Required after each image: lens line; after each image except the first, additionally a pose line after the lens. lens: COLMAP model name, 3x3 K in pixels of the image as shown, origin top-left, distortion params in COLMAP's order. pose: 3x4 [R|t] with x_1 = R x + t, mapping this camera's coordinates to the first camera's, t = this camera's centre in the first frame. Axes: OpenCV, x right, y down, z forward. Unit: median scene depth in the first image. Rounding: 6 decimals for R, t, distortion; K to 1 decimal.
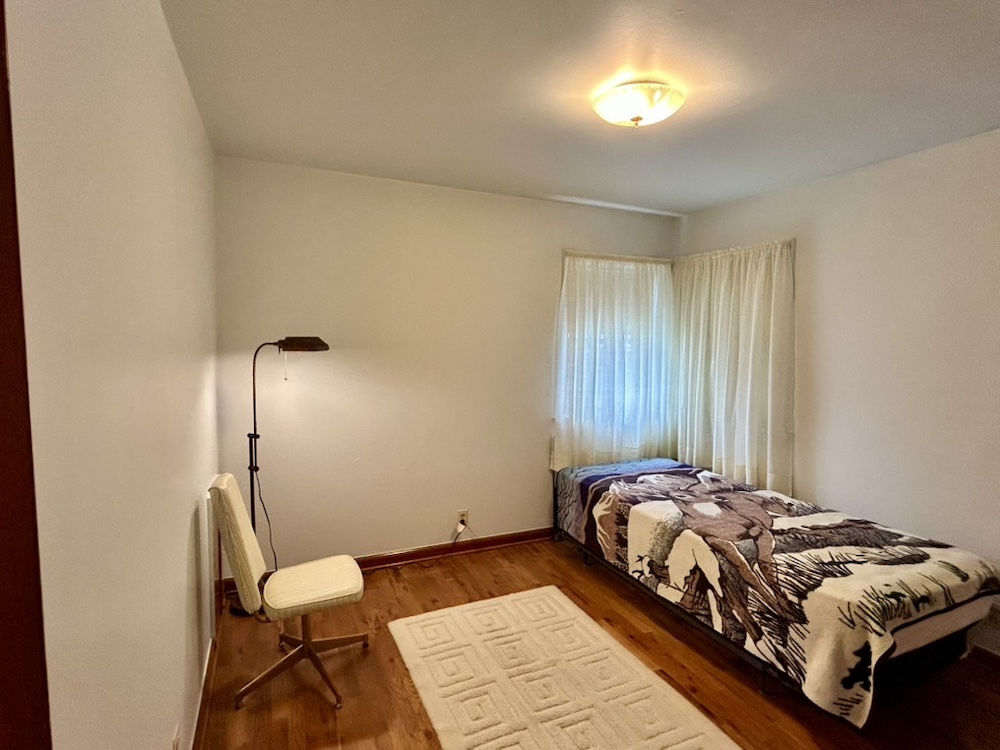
lens RADIAL K [[511.0, 0, 501.2], [0, 511.0, 377.5], [0, 0, 1]] dist [-0.005884, 0.000747]
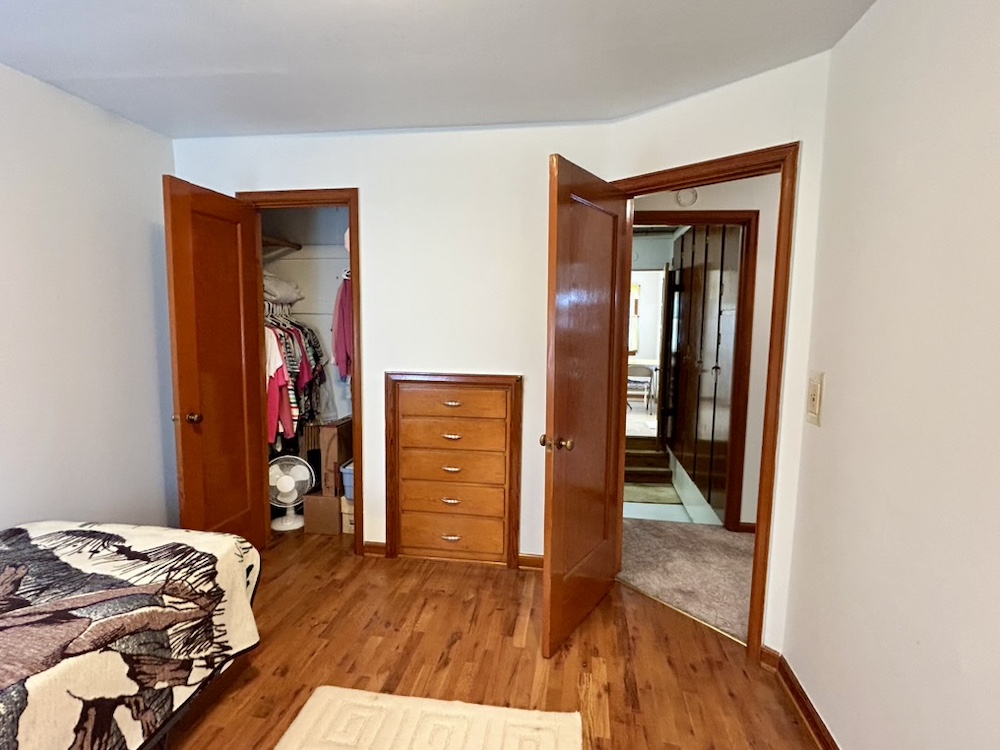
lens RADIAL K [[511.0, 0, 500.3], [0, 511.0, 372.5], [0, 0, 1]] dist [-0.005884, 0.000747]
pose [[-0.843318, -0.082765, 0.531003, -0.285338], [0.010263, 0.985409, 0.169891, -0.078154], [-0.537316, 0.148722, -0.830164, 1.333098]]
